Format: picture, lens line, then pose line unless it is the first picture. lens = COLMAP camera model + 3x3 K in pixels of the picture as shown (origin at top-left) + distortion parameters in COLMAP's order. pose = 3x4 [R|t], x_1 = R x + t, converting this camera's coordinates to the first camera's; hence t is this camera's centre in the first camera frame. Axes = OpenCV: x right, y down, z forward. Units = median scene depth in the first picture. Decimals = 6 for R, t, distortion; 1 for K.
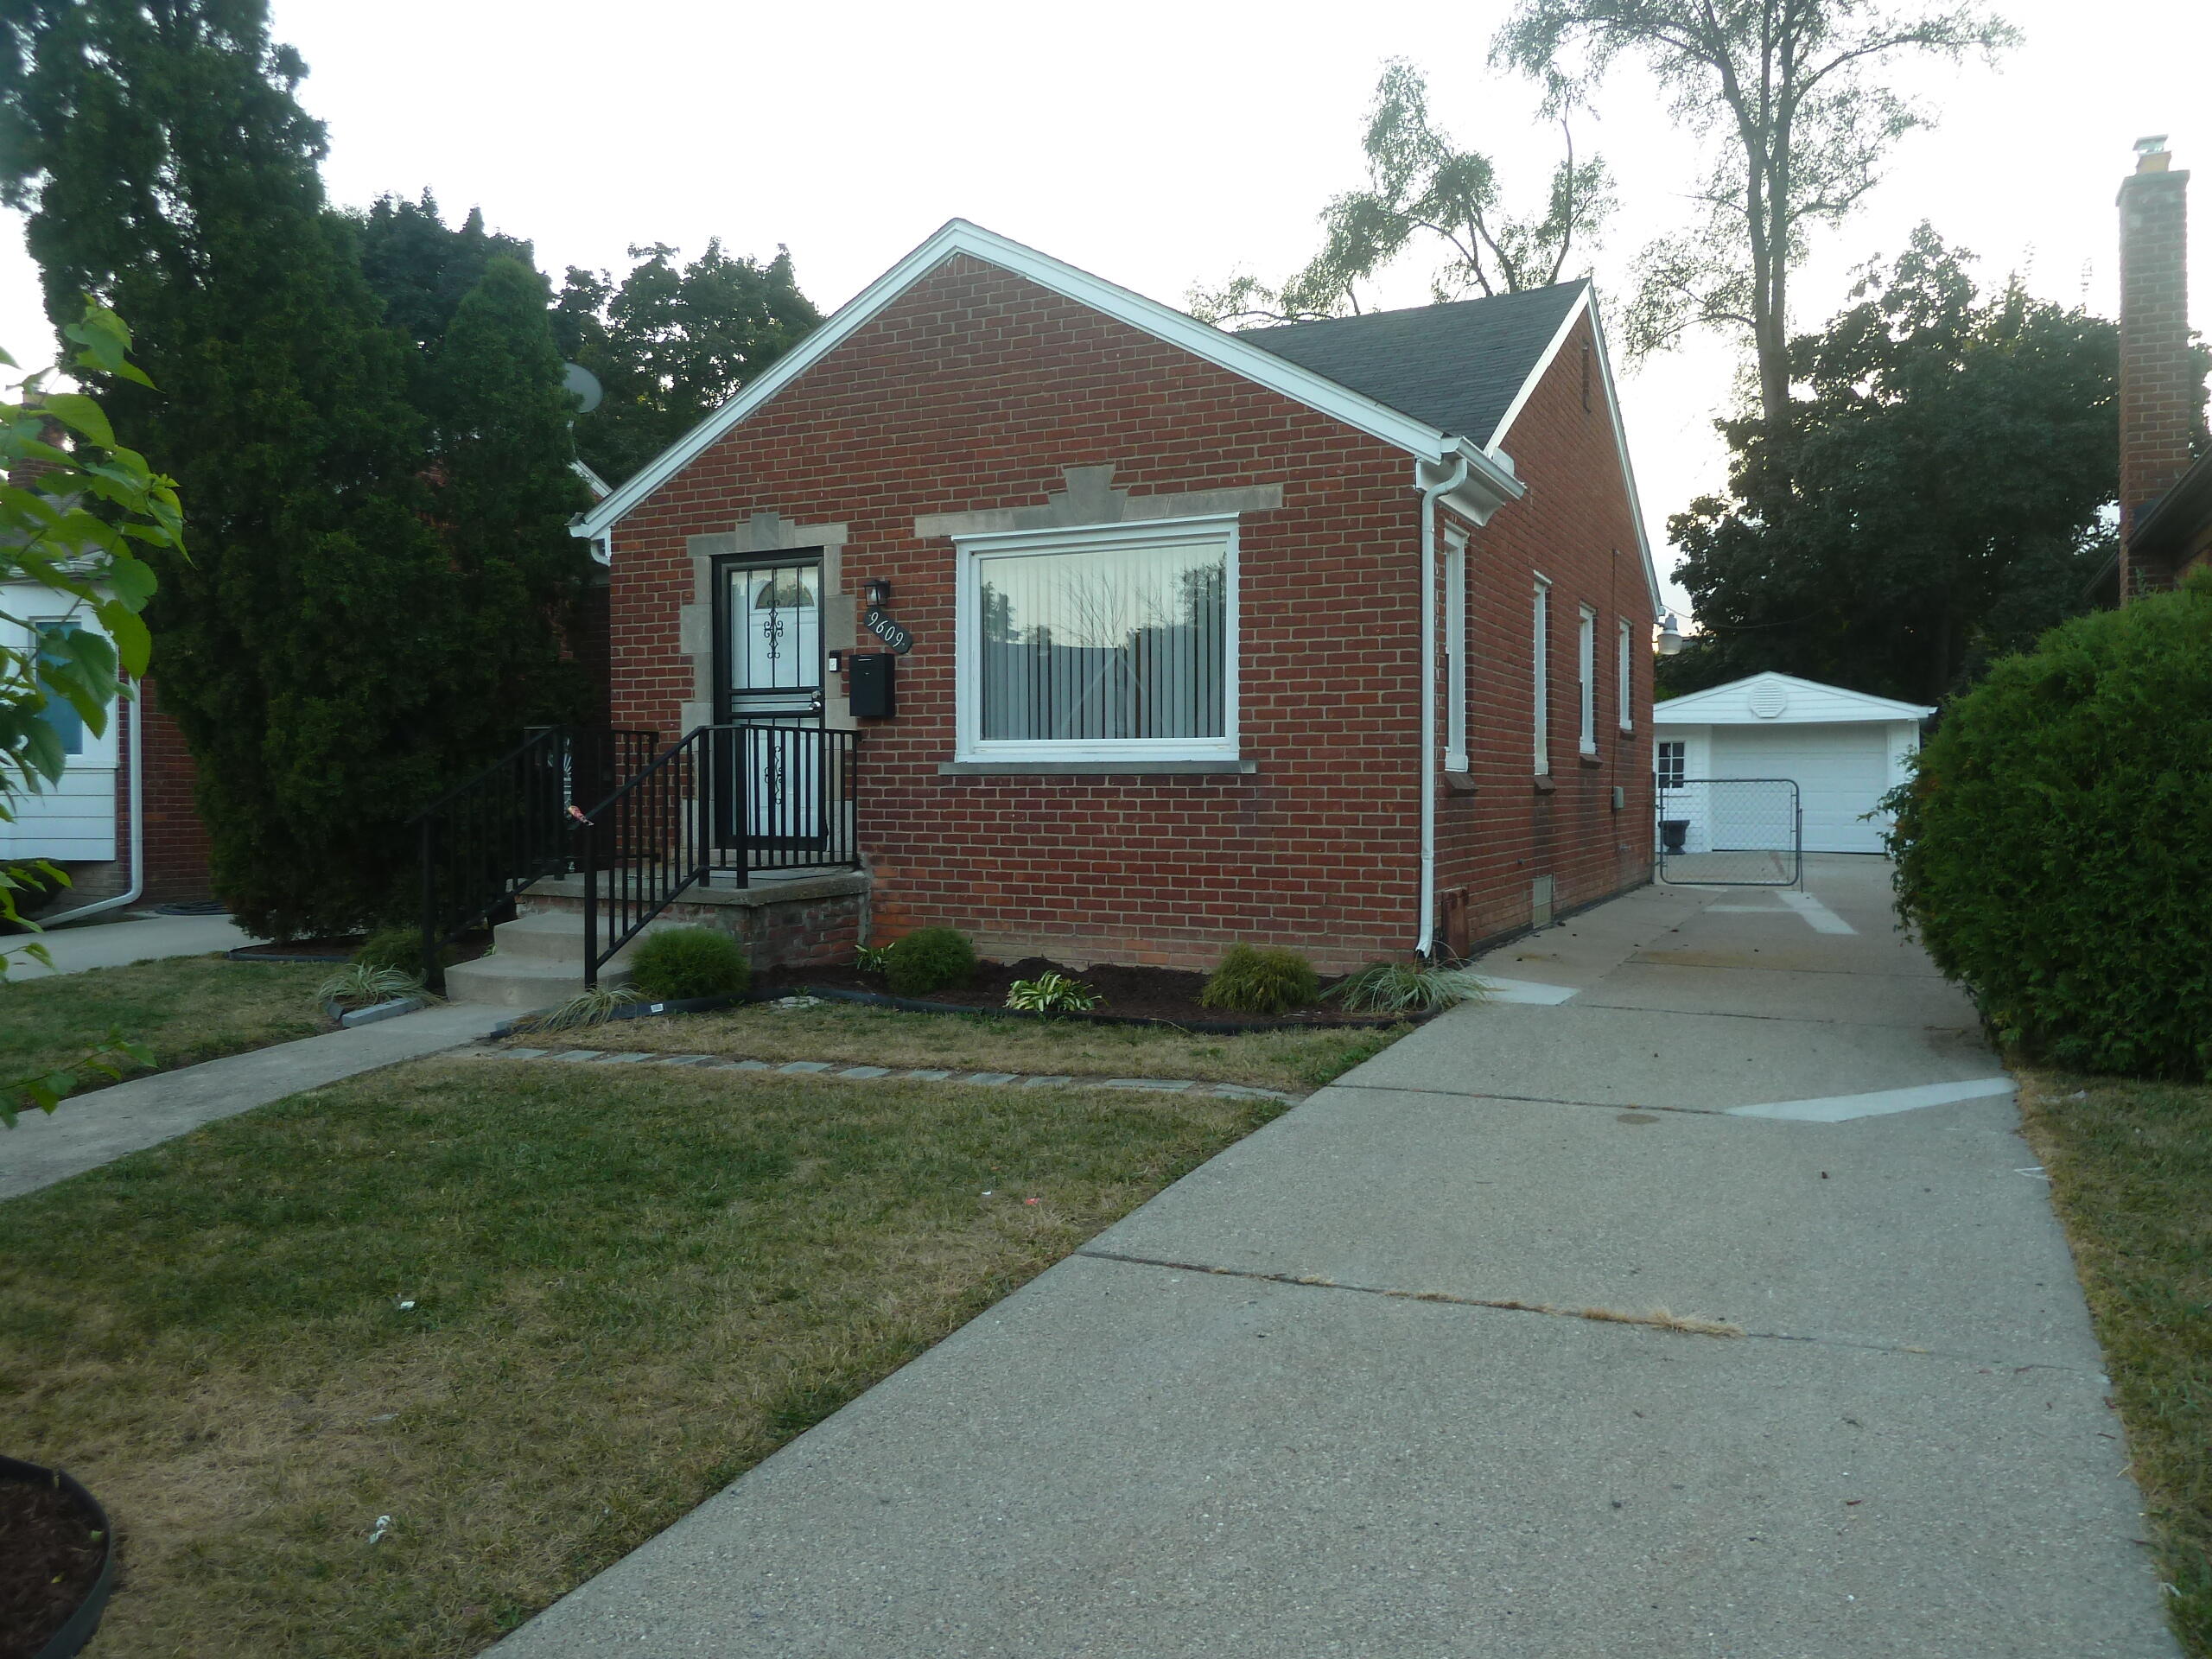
lens RADIAL K [[1629.7, 0, 1105.7], [0, 1629.7, 823.4], [0, 0, 1]] dist [-0.027532, 0.003534]
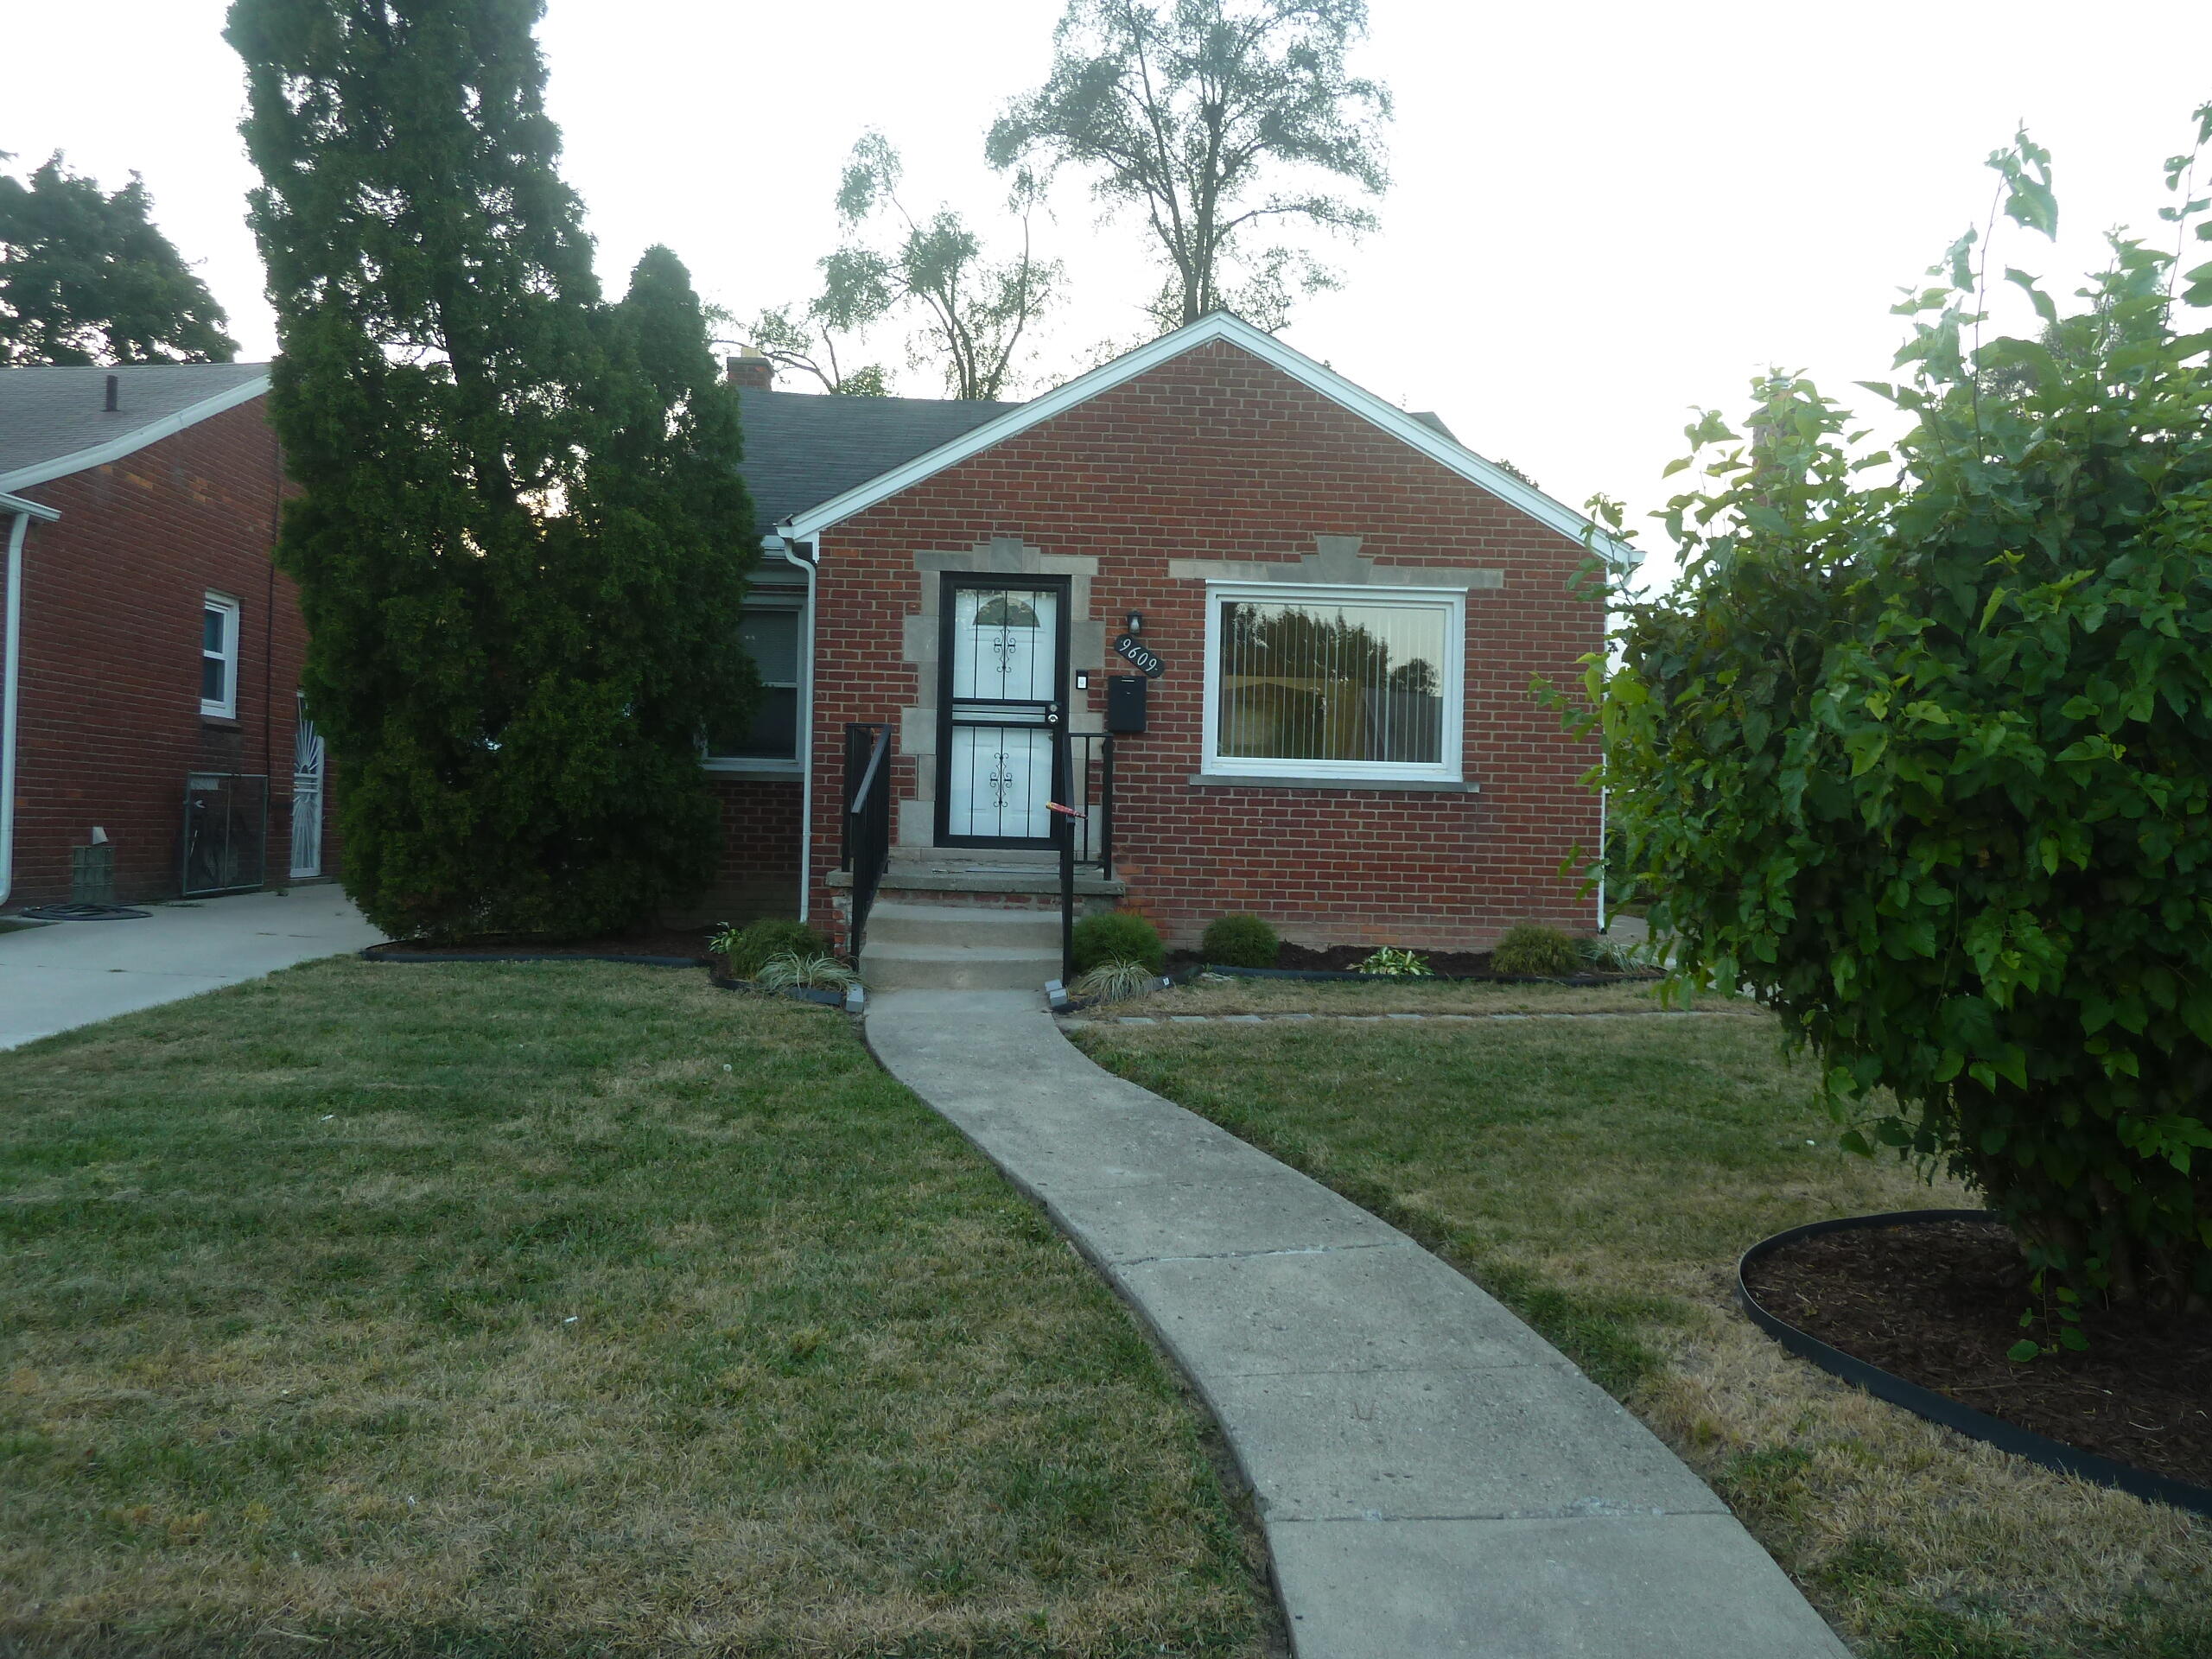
lens RADIAL K [[1629.7, 0, 1111.7], [0, 1629.7, 836.2], [0, 0, 1]] dist [-0.027532, 0.003534]
pose [[0.877178, 0.021893, 0.479666, -0.705853], [-0.014747, 0.999717, -0.018661, 0.028875], [-0.479939, 0.009295, 0.877253, 0.015720]]
